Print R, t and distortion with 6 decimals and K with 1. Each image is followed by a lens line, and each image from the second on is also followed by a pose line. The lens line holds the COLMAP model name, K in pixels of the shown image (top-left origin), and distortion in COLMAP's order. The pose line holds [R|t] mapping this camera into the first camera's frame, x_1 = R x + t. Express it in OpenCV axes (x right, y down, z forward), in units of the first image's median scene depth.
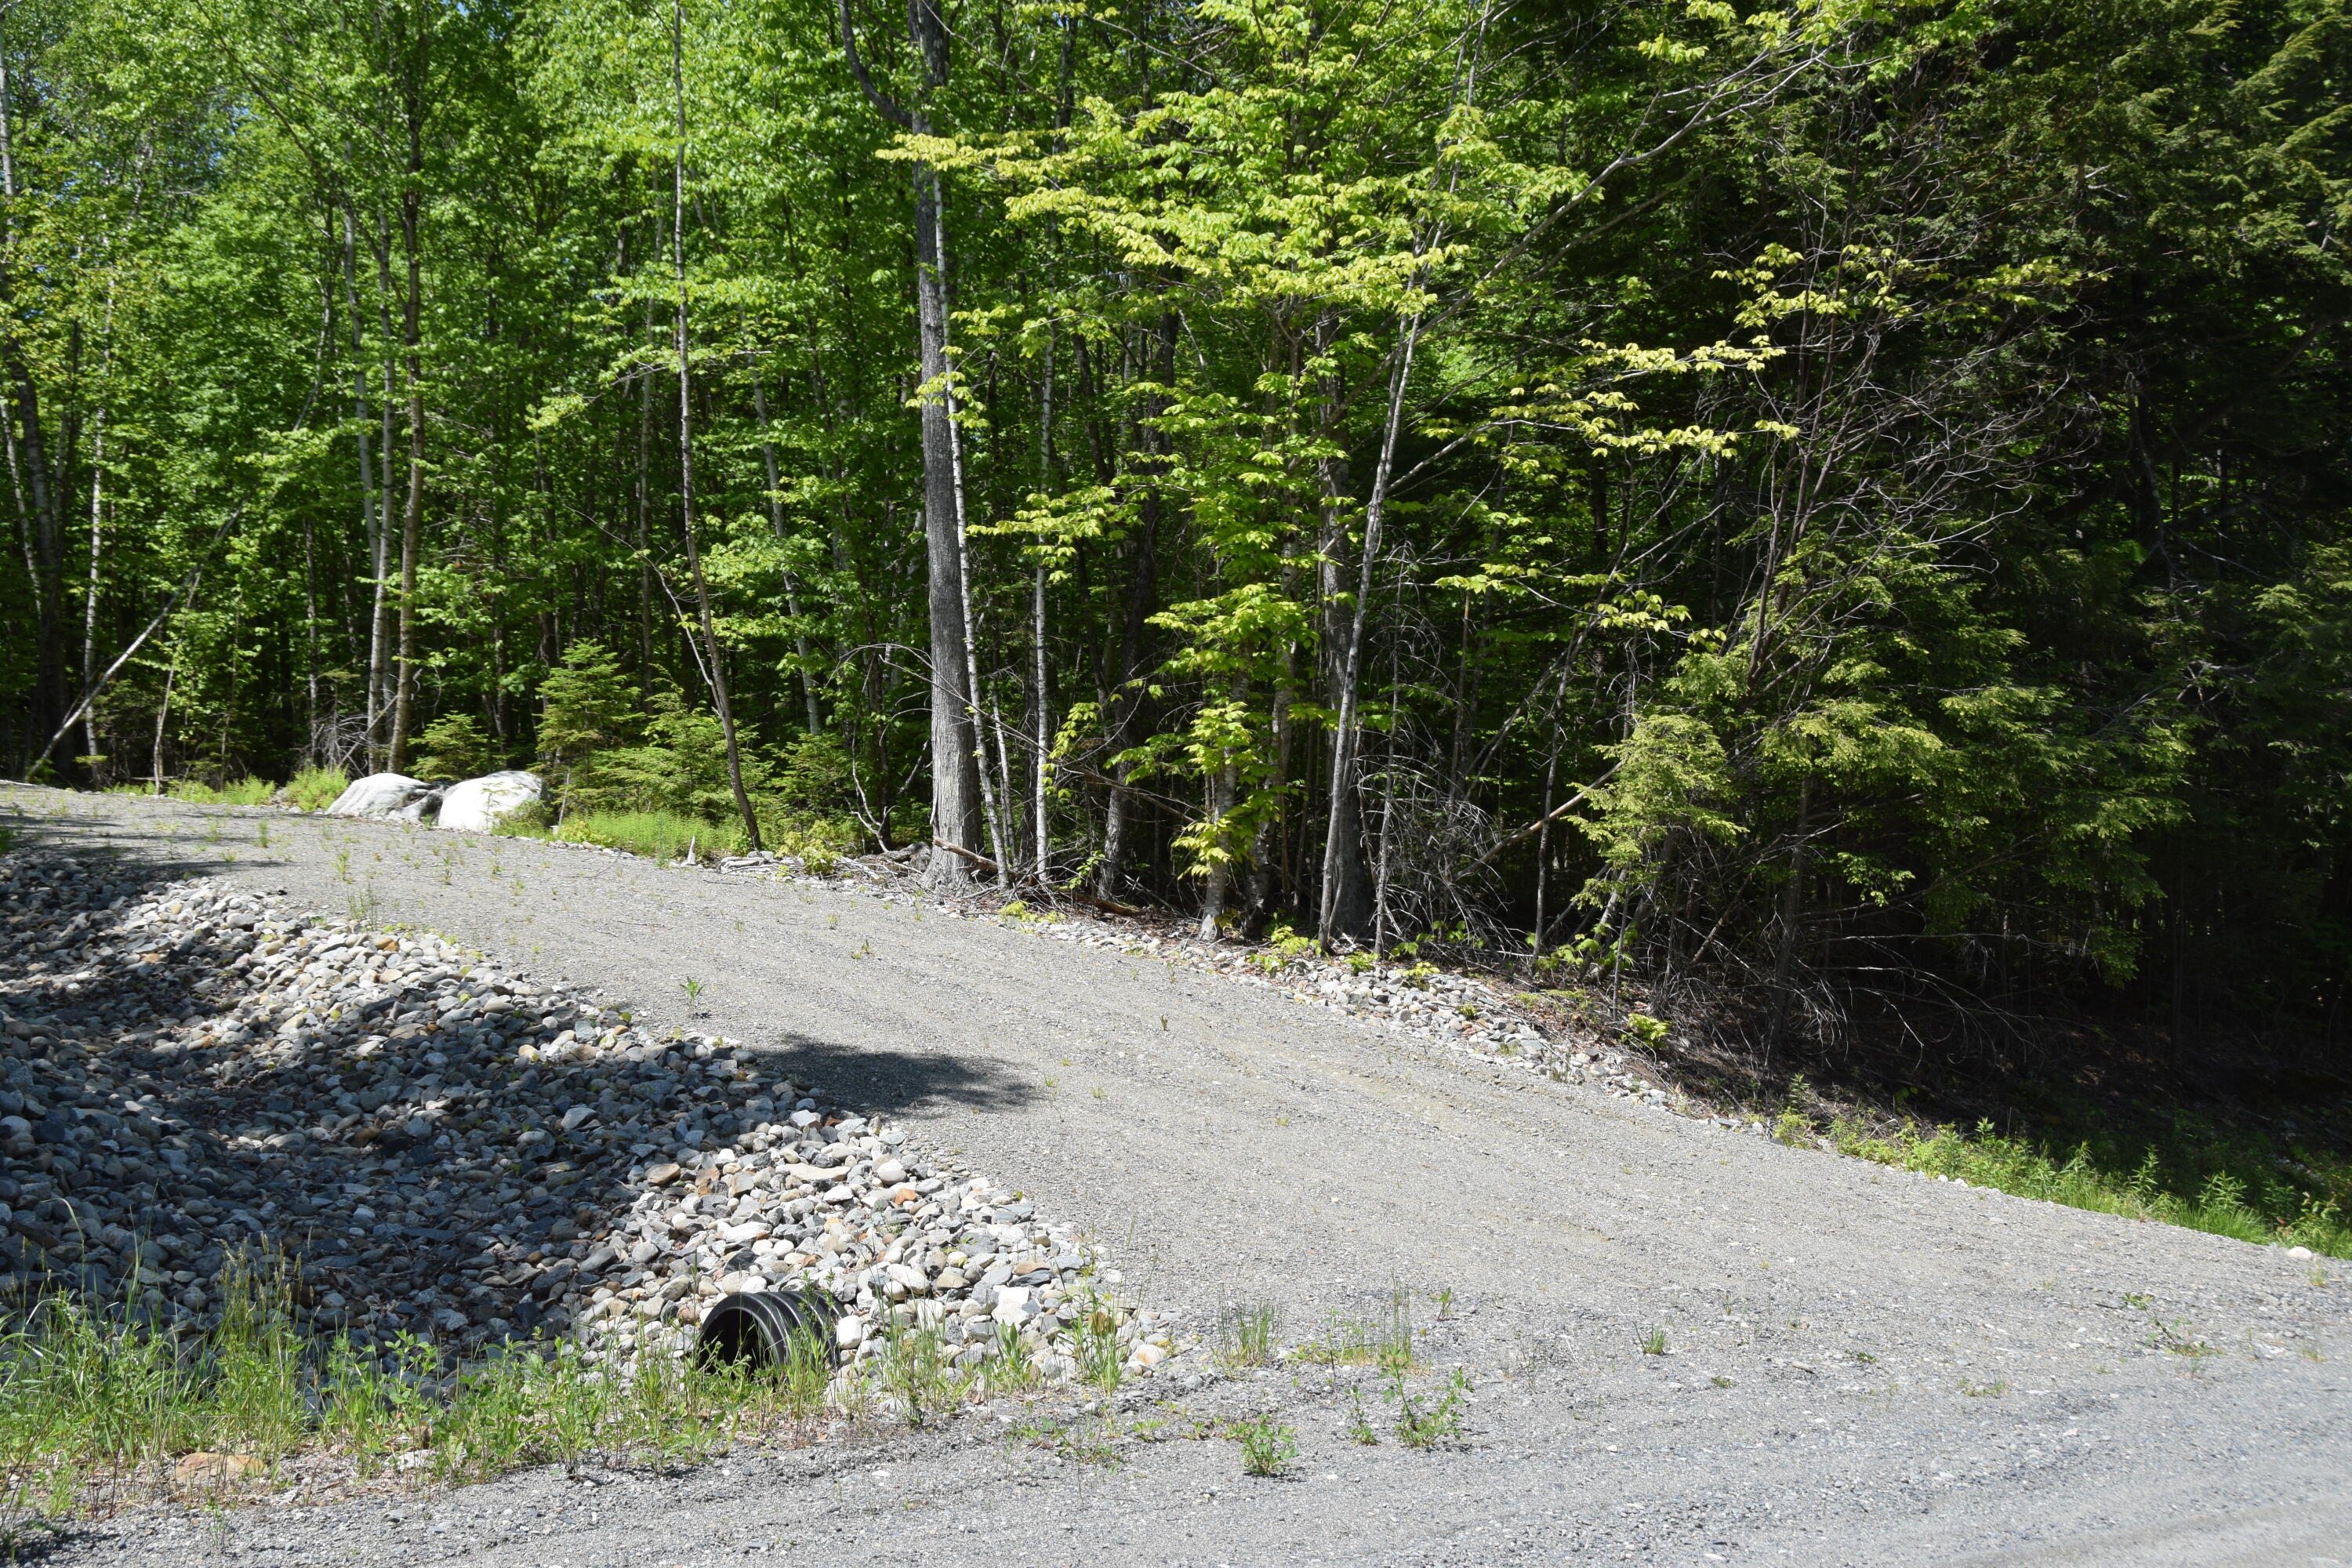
lens RADIAL K [[2626.5, 0, 1176.0], [0, 2626.5, 784.0], [0, 0, 1]] dist [0.016997, -0.021321]
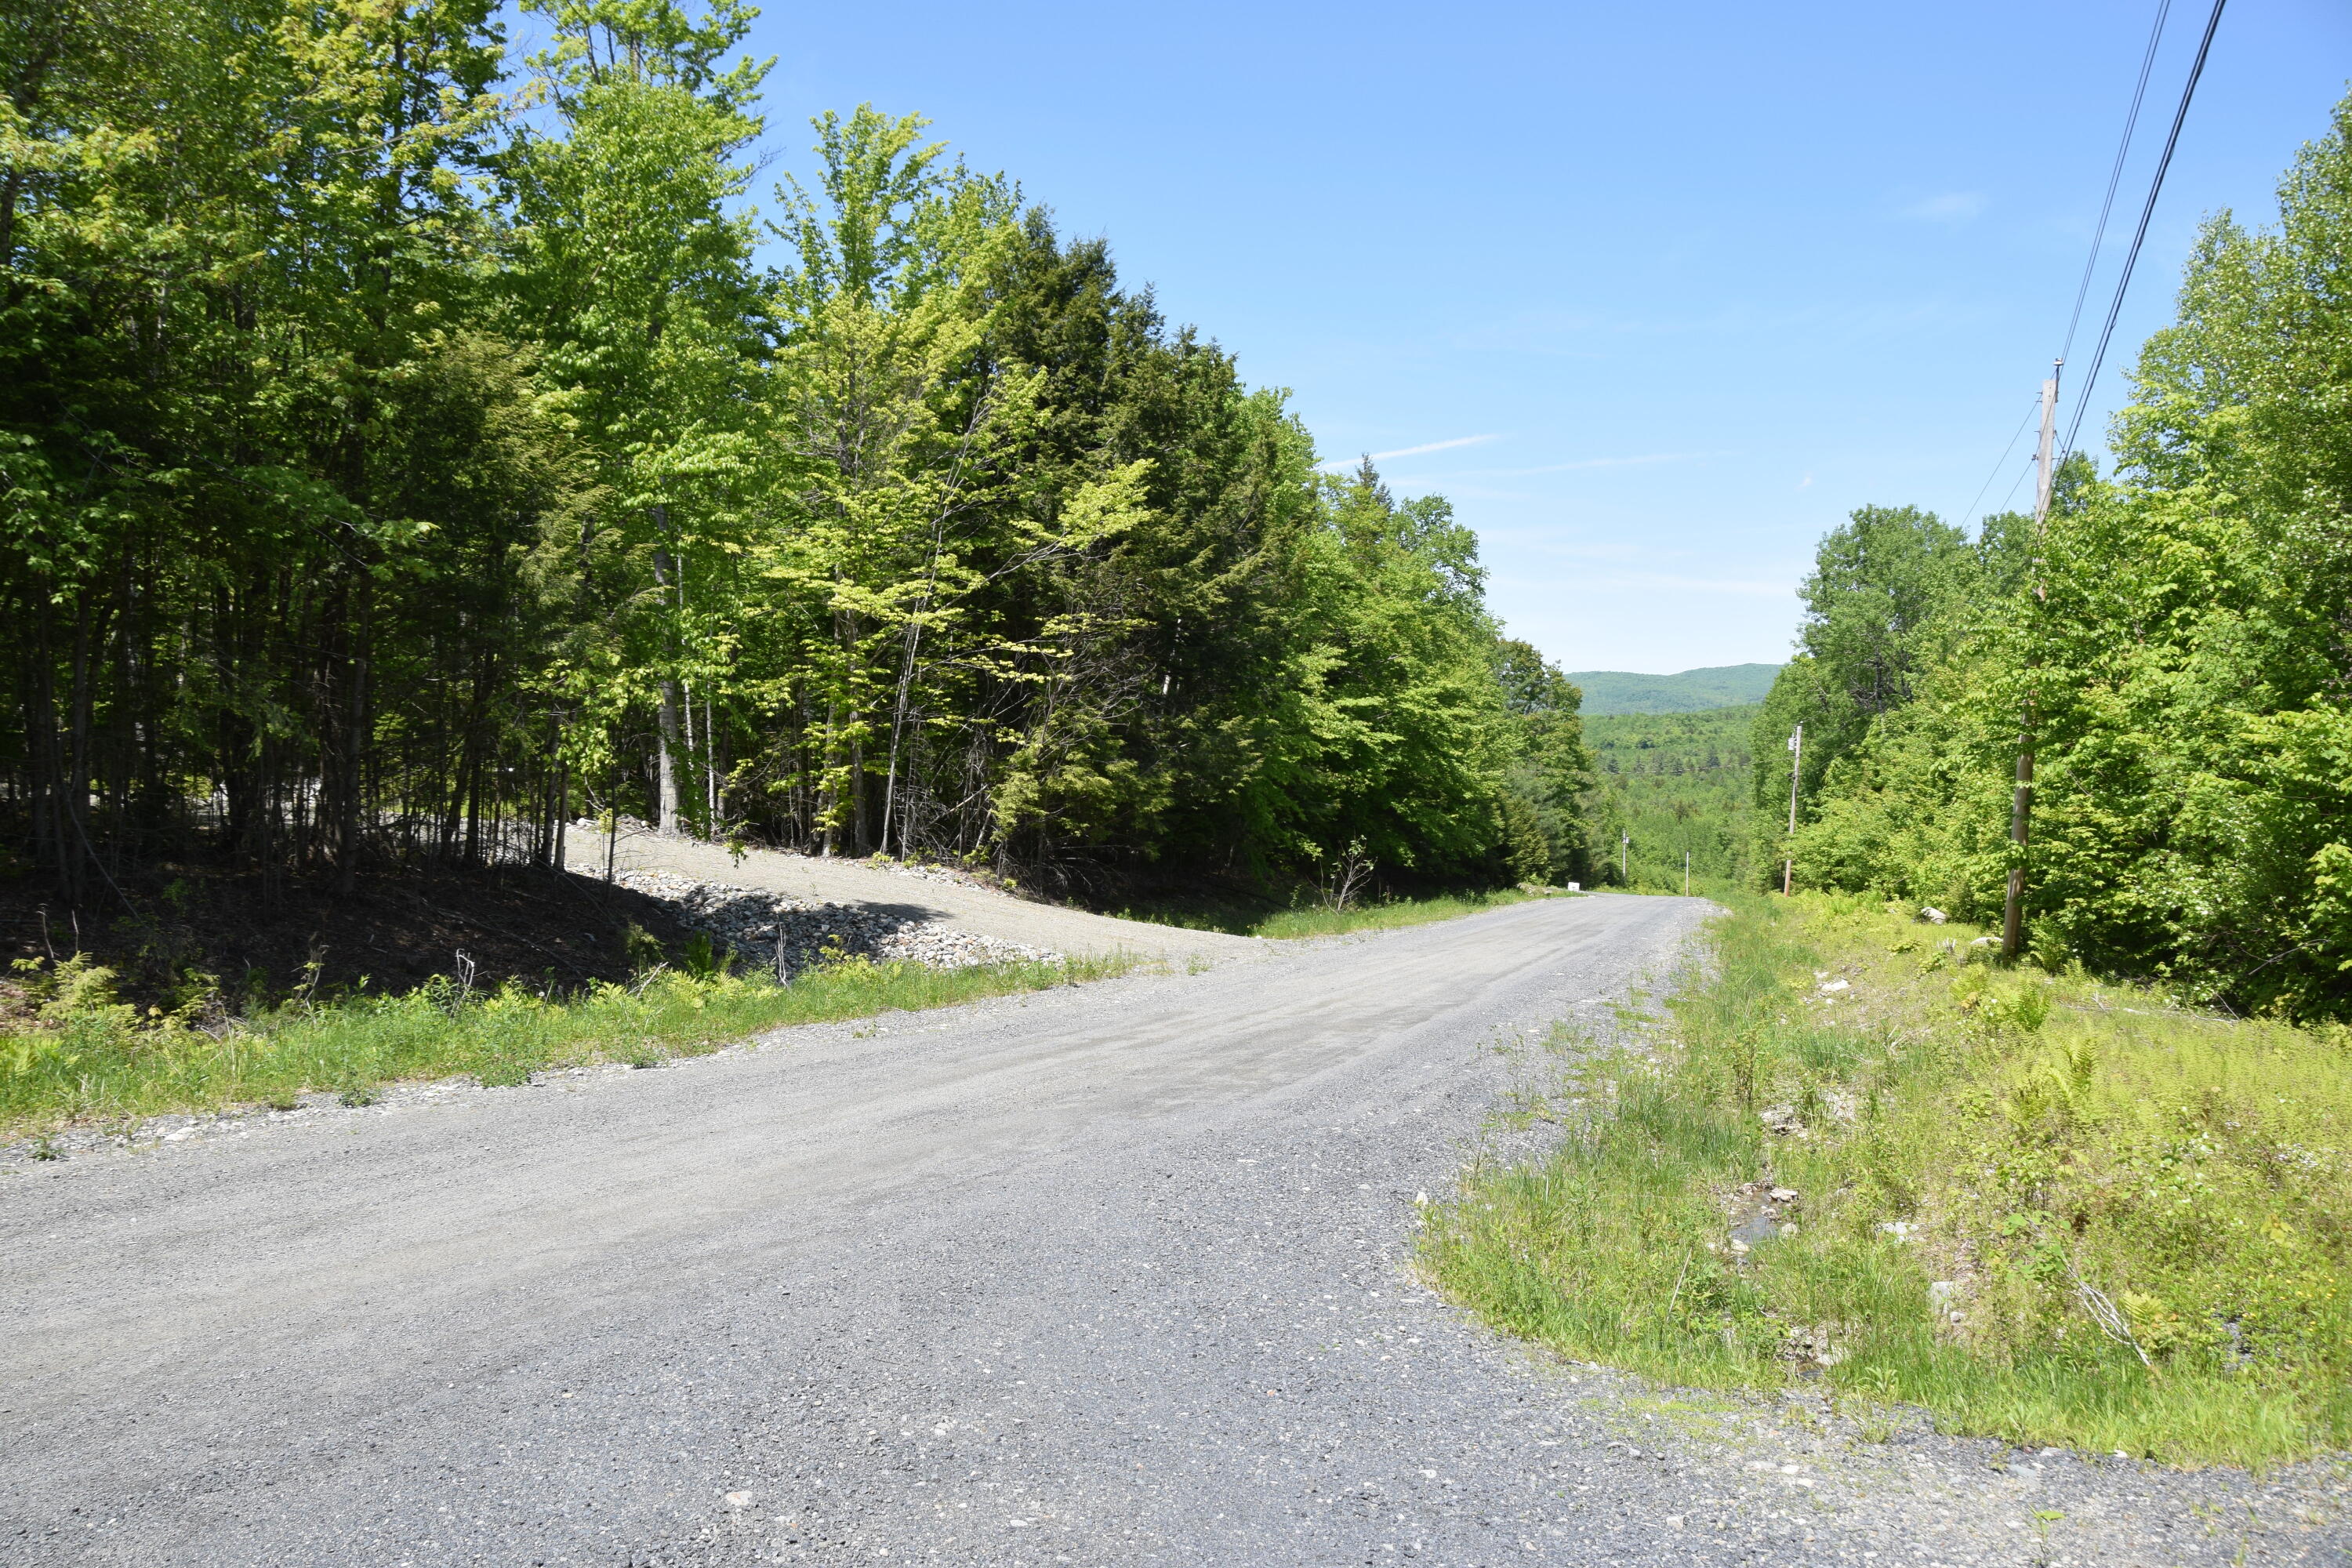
lens RADIAL K [[1798.4, 0, 1146.9], [0, 1798.4, 786.3], [0, 0, 1]] dist [-0.176892, 0.114841]
pose [[0.843498, -0.026405, 0.536483, -0.479894], [-0.001005, 0.998712, 0.050735, -0.071850], [-0.537132, -0.043334, 0.842385, -0.456859]]
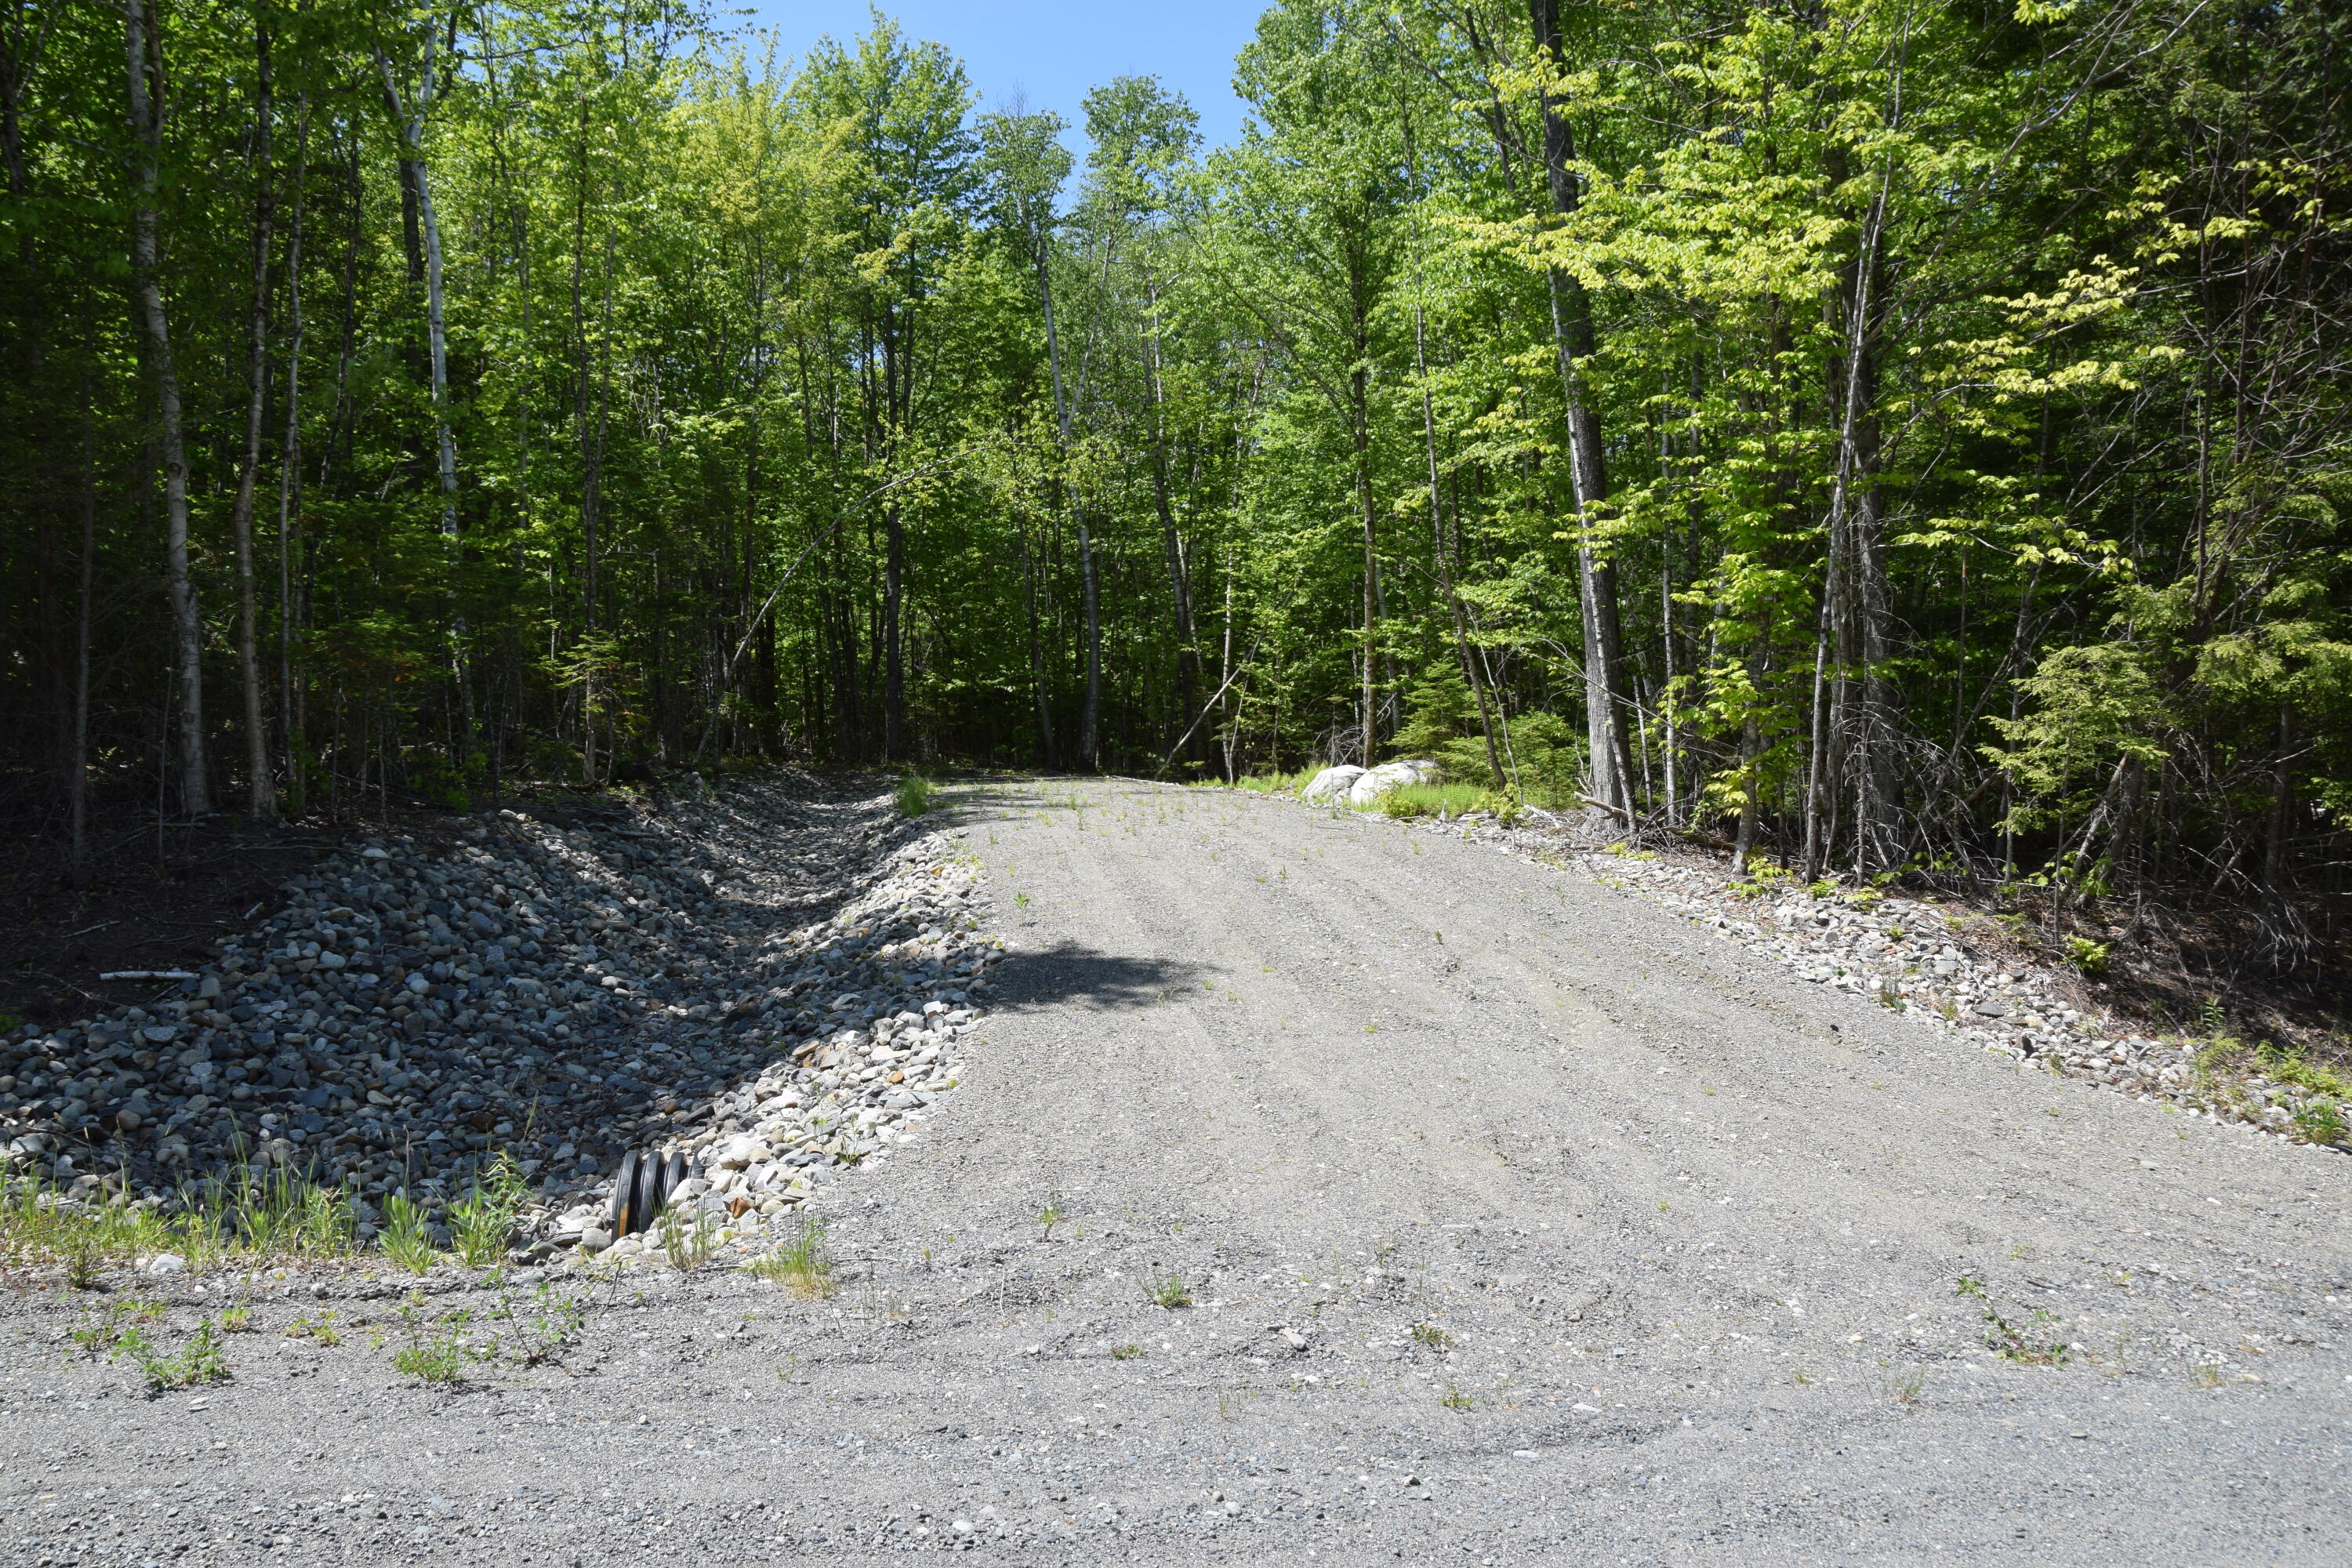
lens RADIAL K [[1798.4, 0, 1146.9], [0, 1798.4, 786.3], [0, 0, 1]] dist [-0.176892, 0.114841]
pose [[0.845310, -0.026938, -0.533597, 0.151865], [0.025954, 0.999619, -0.009348, 0.016481], [0.533646, -0.005947, 0.845687, 0.152565]]
